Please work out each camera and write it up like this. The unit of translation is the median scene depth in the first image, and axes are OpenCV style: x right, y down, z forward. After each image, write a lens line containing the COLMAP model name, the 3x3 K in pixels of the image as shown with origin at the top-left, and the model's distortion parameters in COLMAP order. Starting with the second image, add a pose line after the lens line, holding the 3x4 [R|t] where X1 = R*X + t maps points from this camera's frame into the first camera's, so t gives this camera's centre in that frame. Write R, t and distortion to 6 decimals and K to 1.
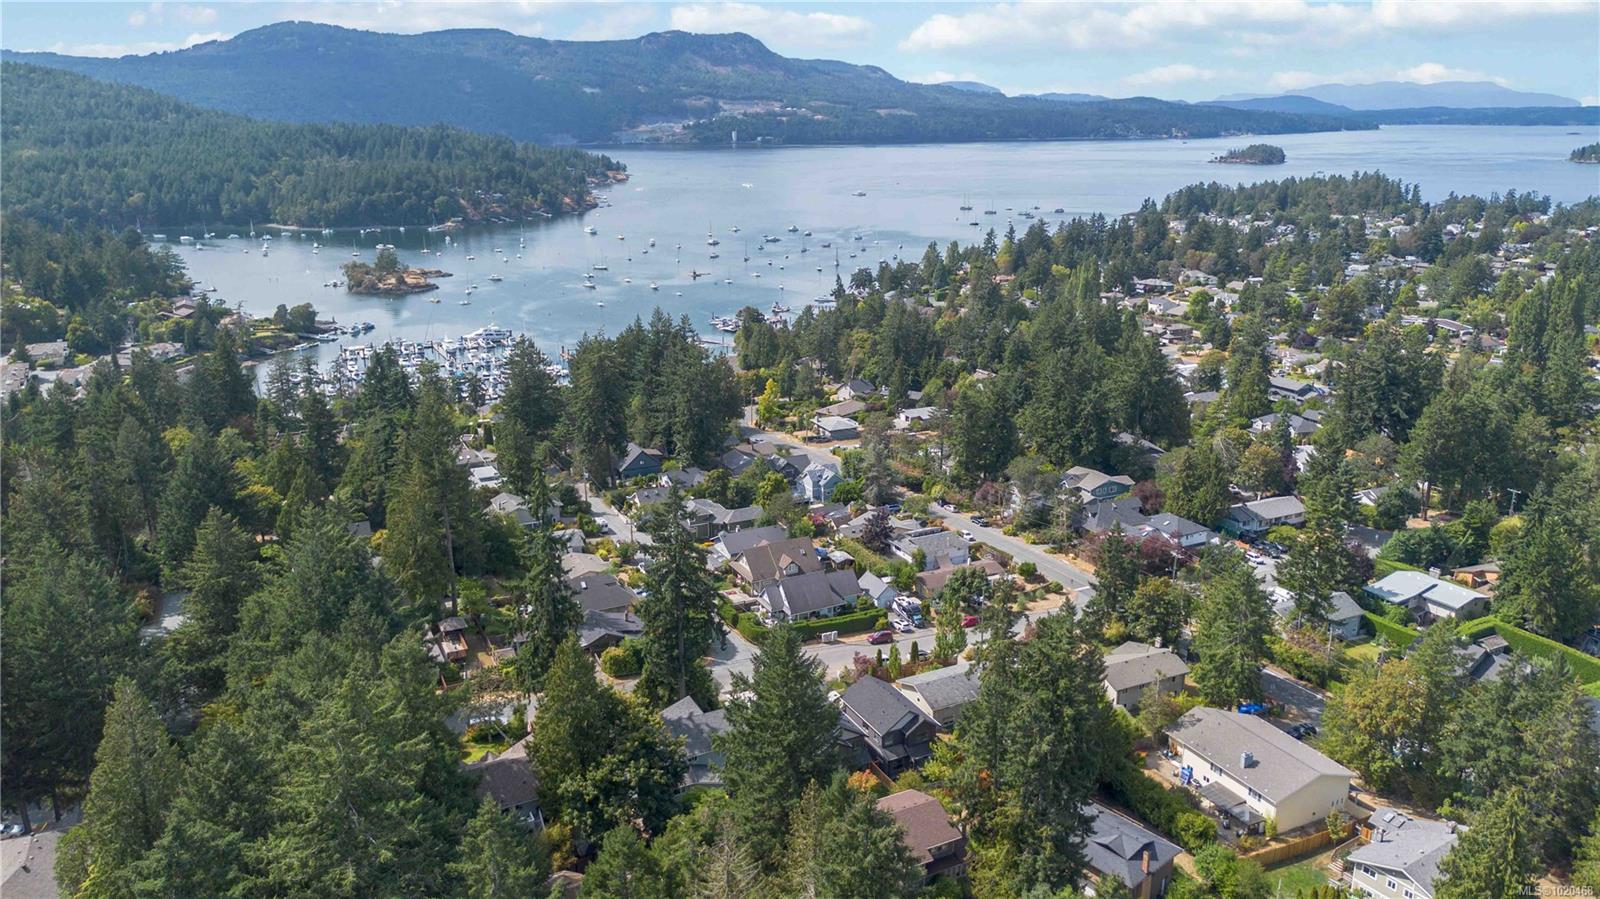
lens RADIAL K [[1130.5, 0, 800.0], [0, 1130.5, 449.5], [0, 0, 1]] dist [0.077090, -0.079482]
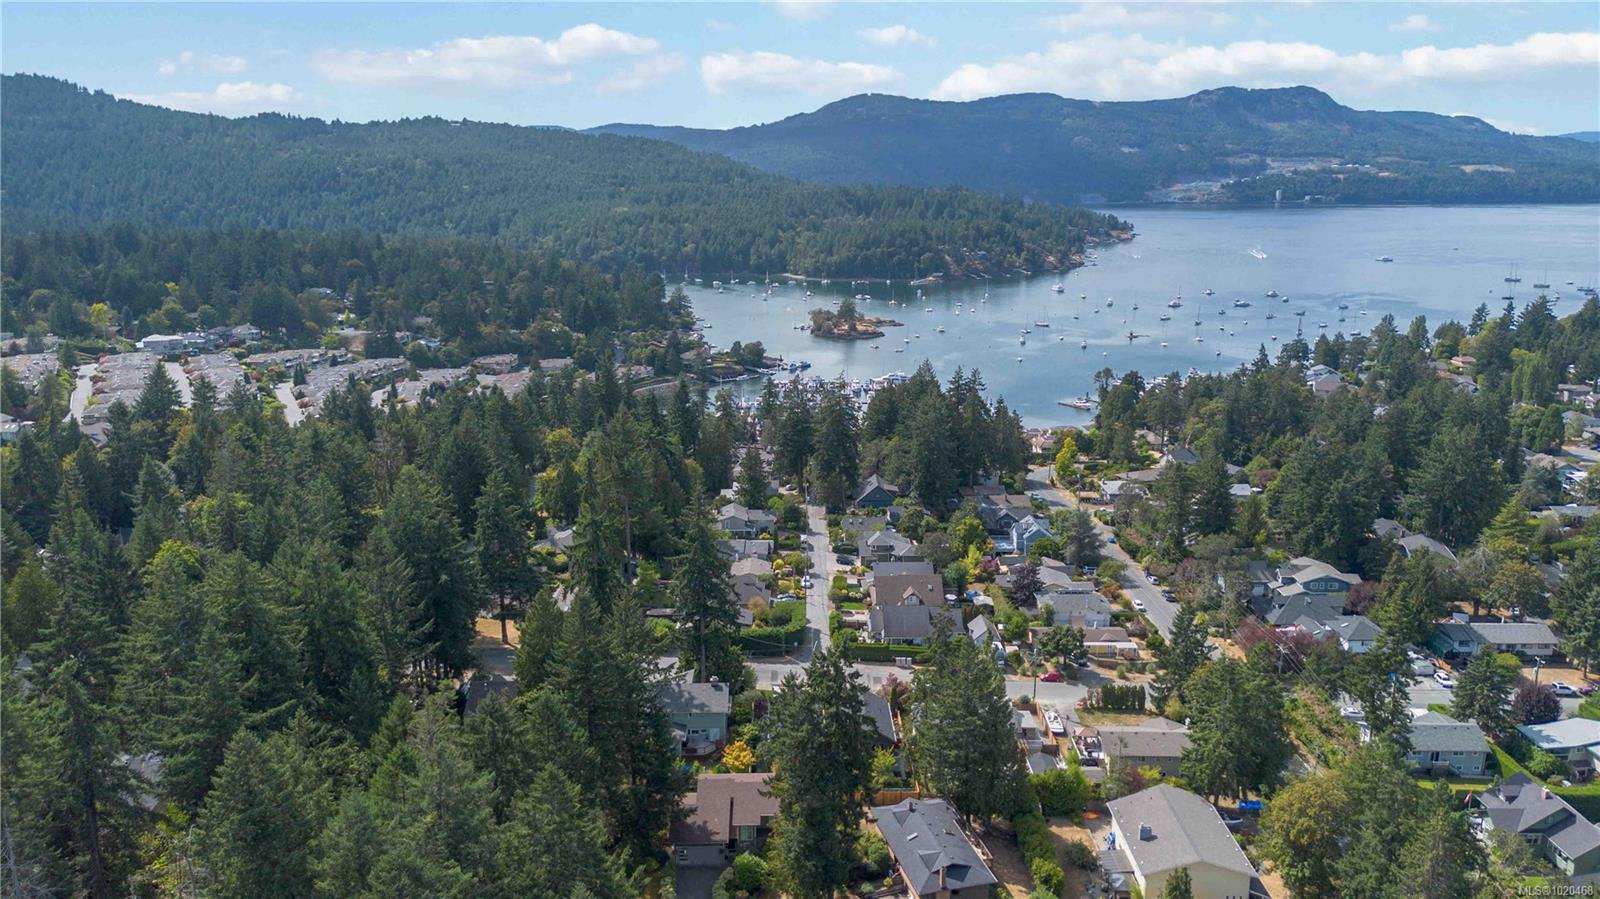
lens RADIAL K [[1130.5, 0, 800.0], [0, 1130.5, 449.5], [0, 0, 1]] dist [0.077090, -0.079482]
pose [[0.896644, 0.104293, -0.430294, 0.284207], [-0.124978, 0.991958, -0.020000, -0.002331], [0.424748, 0.071710, 0.902467, -0.031093]]
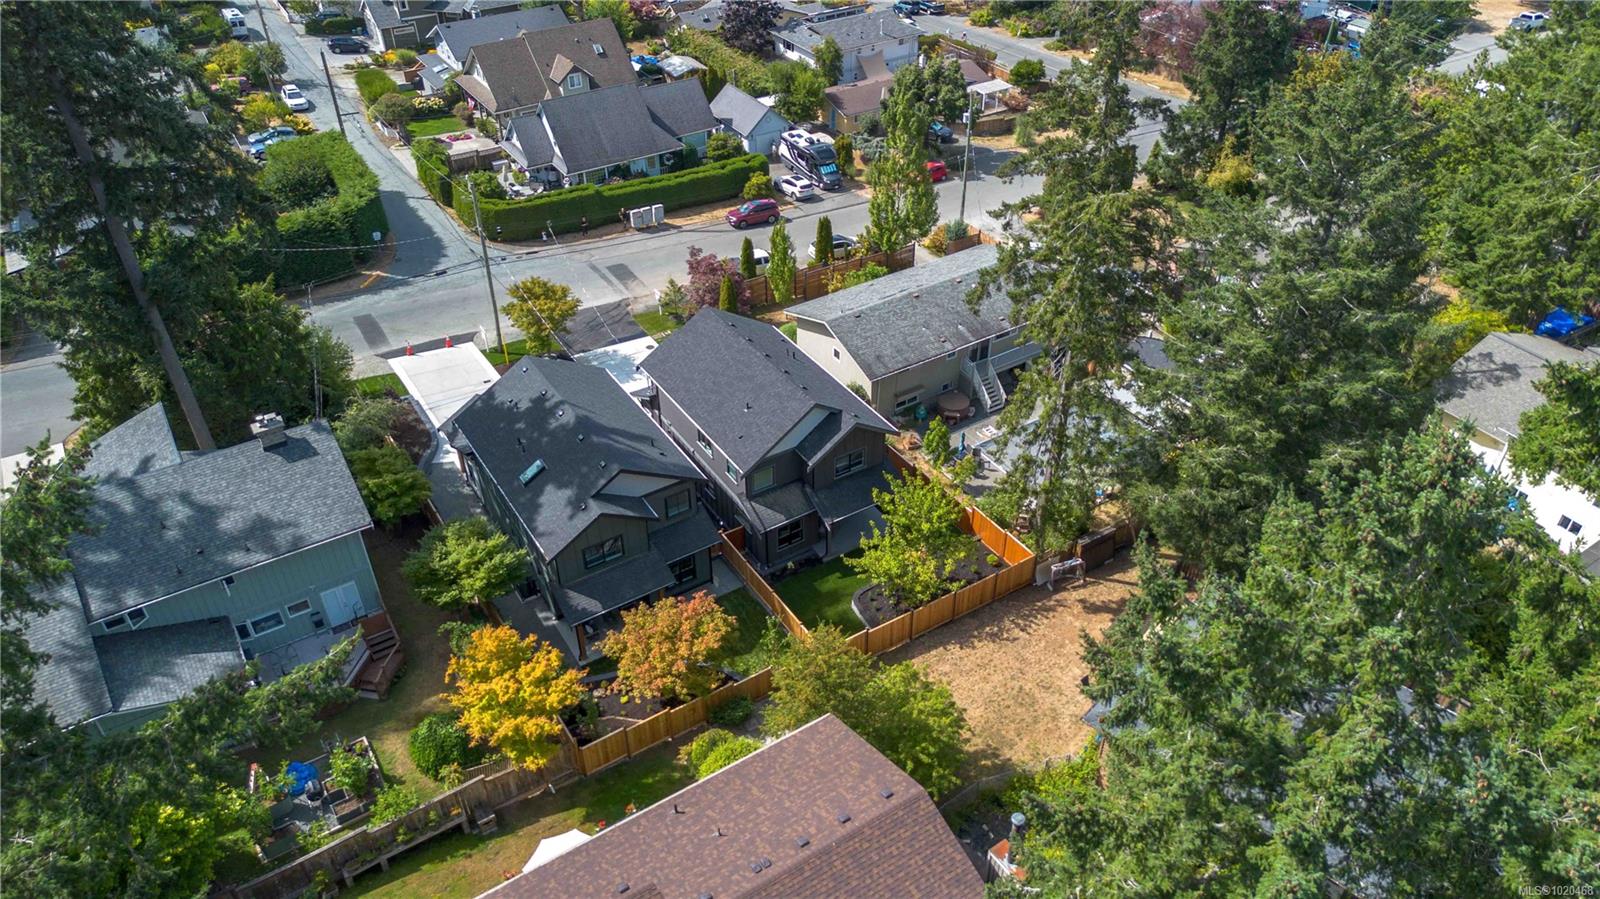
lens RADIAL K [[1130.5, 0, 800.0], [0, 1130.5, 449.5], [0, 0, 1]] dist [0.077090, -0.079482]
pose [[0.995730, -0.058333, 0.071542, 0.037277], [0.029121, 0.933954, 0.356204, 0.065336], [-0.087595, -0.352600, 0.931665, 0.379505]]
